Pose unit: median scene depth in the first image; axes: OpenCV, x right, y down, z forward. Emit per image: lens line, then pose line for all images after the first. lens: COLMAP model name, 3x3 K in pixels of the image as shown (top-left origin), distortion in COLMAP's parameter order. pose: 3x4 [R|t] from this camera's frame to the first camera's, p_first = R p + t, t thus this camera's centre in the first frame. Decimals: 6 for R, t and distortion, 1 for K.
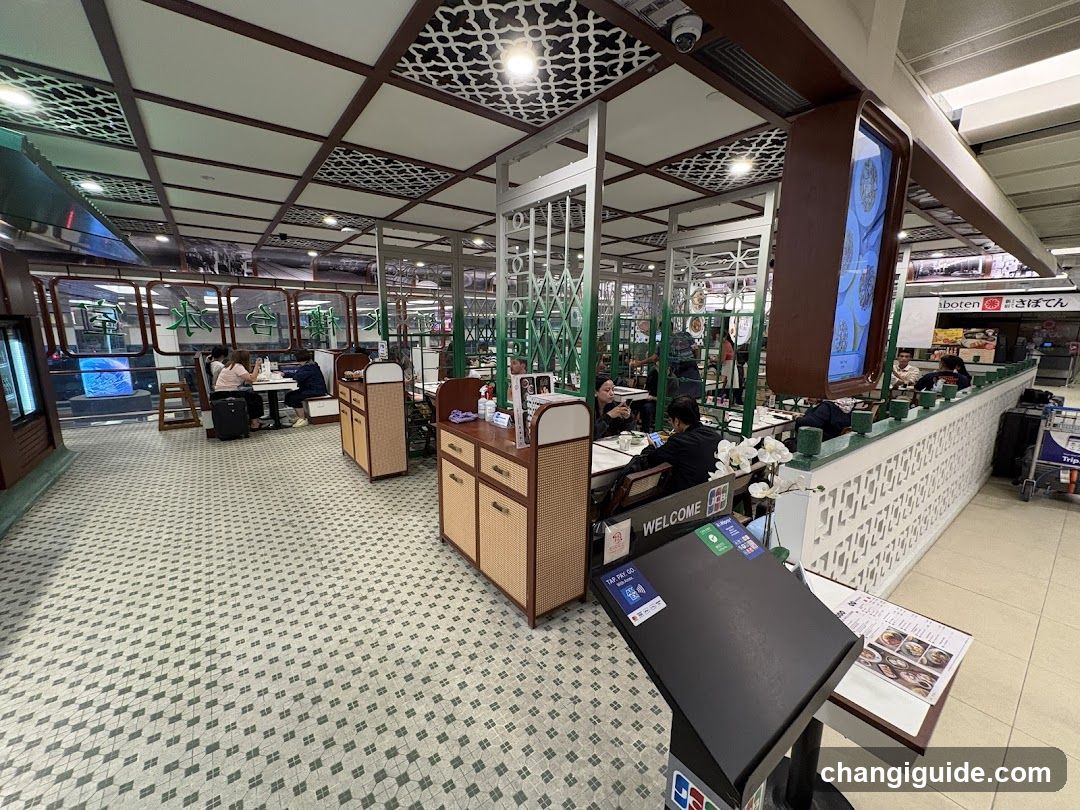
lens RADIAL K [[428.3, 0, 540.0], [0, 428.3, 405.0], [0, 0, 1]] dist [0.002505, 0.000504]
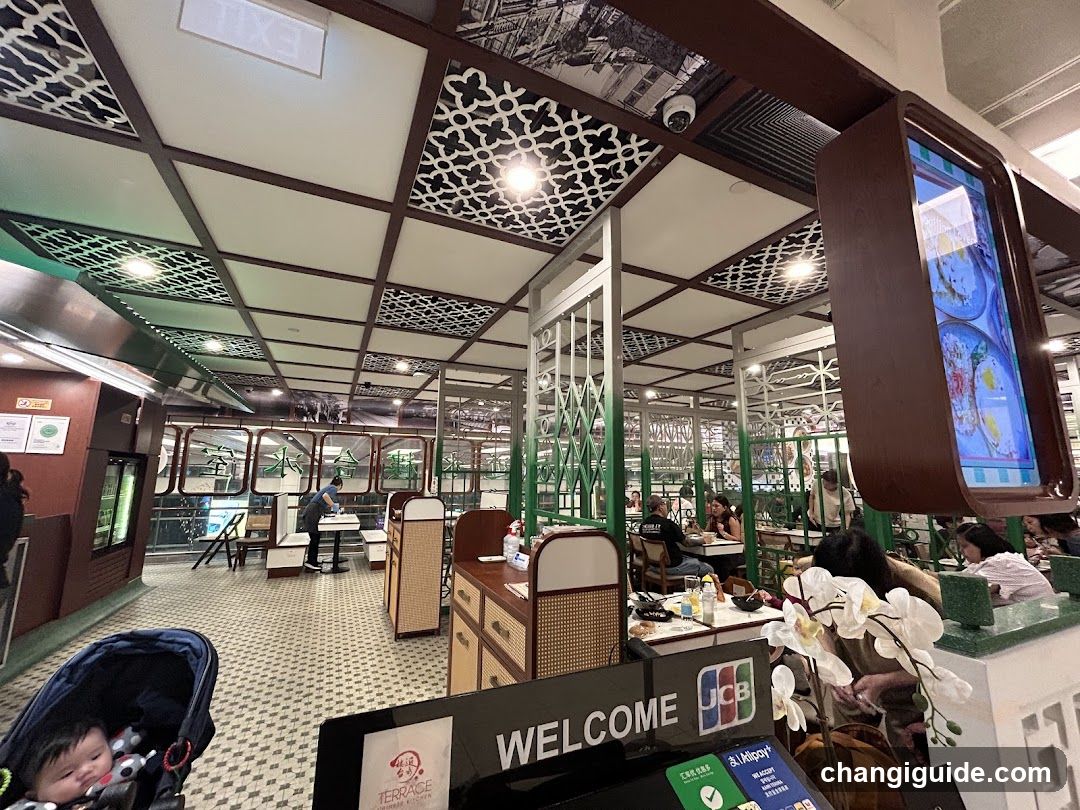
lens RADIAL K [[435.0, 0, 540.0], [0, 435.0, 405.0], [0, 0, 1]] dist [-0.000163, 0.000428]
pose [[0.976734, -0.036790, -0.211274, 0.140397], [-0.038322, 0.939375, -0.340744, 0.040672], [0.211002, 0.340913, 0.916110, 0.179510]]
